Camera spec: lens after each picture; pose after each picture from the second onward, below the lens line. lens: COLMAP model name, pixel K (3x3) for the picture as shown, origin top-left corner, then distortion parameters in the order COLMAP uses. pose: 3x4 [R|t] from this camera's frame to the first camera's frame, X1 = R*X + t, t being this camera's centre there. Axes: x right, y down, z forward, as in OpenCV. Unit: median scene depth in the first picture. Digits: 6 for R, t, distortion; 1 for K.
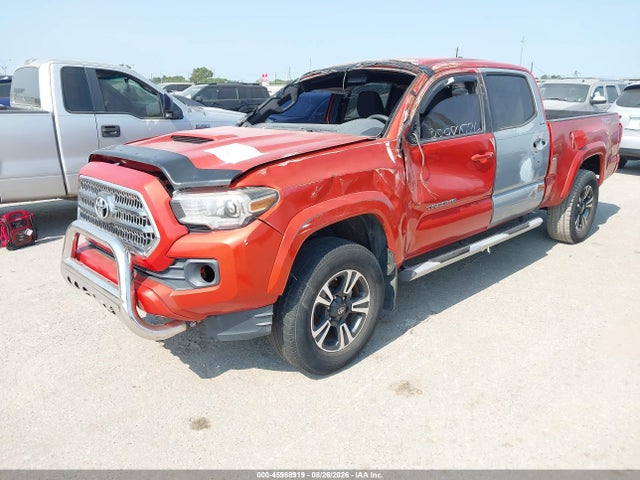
lens RADIAL K [[507.9, 0, 319.8], [0, 507.9, 243.2], [0, 0, 1]] dist [0.045179, -0.067788]
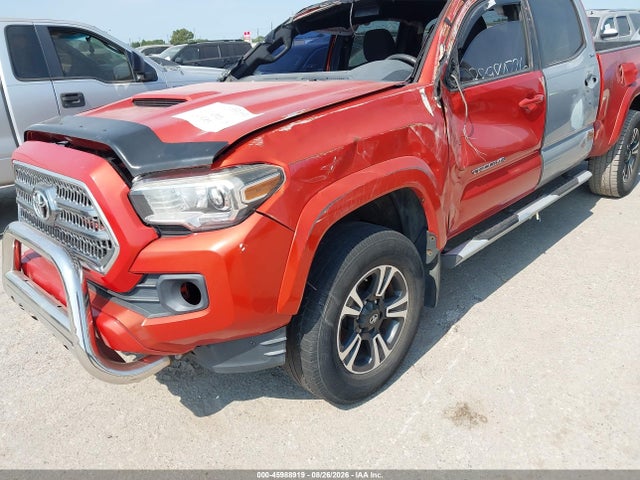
lens RADIAL K [[507.9, 0, 314.6], [0, 507.9, 240.8], [0, 0, 1]] dist [0.045179, -0.067788]
pose [[0.997937, -0.064046, -0.004438, -0.033964], [0.064198, 0.995154, 0.074473, -0.043403], [-0.000353, -0.074604, 0.997213, 0.244707]]
